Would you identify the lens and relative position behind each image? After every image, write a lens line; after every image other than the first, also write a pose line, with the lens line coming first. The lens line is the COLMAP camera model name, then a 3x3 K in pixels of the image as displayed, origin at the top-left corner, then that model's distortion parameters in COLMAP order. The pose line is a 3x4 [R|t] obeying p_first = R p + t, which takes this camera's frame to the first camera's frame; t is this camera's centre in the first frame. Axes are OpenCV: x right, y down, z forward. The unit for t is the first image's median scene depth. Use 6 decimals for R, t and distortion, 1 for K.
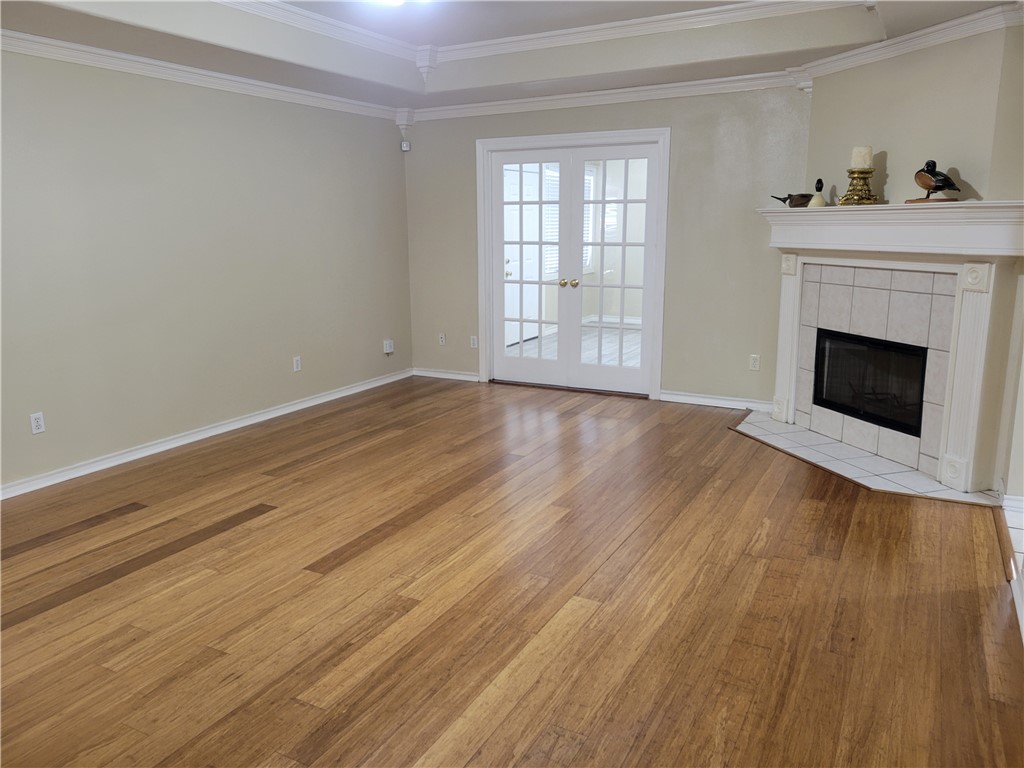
lens RADIAL K [[767.8, 0, 508.4], [0, 767.8, 387.2], [0, 0, 1]] dist [0.046614, -0.011705]
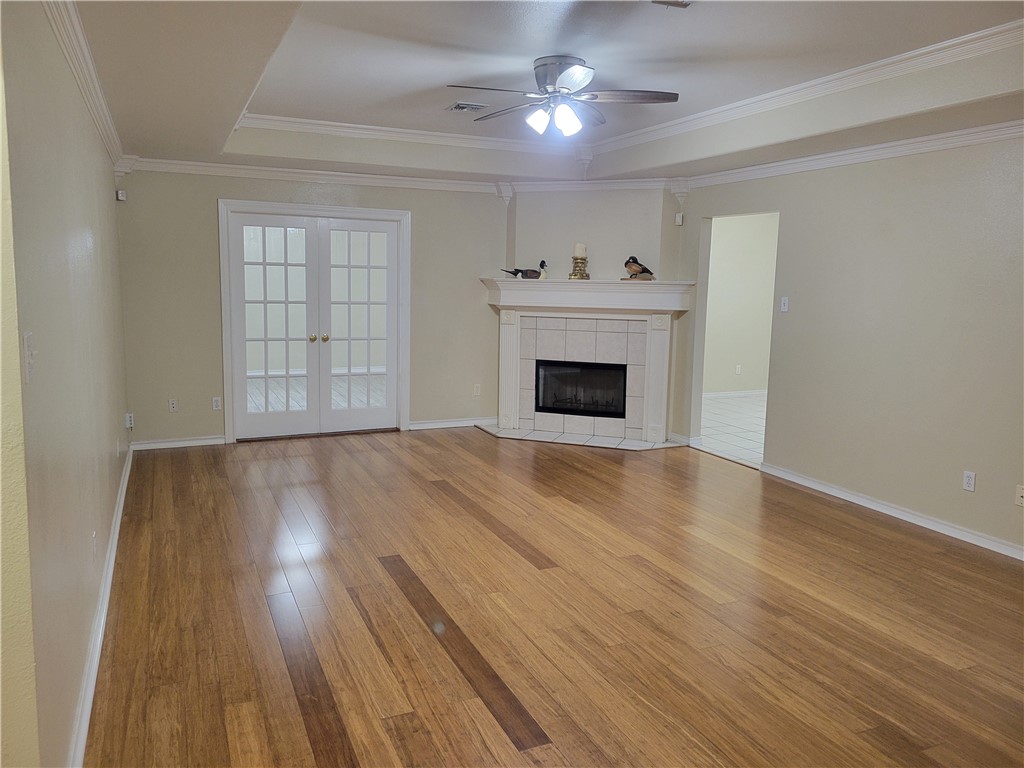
lens RADIAL K [[767.8, 0, 508.0], [0, 767.8, 380.2], [0, 0, 1]] dist [0.046614, -0.011705]
pose [[0.602083, -0.090020, 0.793343, -0.892230], [0.146524, 0.989207, 0.001044, -0.053012], [-0.784874, 0.115616, 0.608774, 0.180612]]
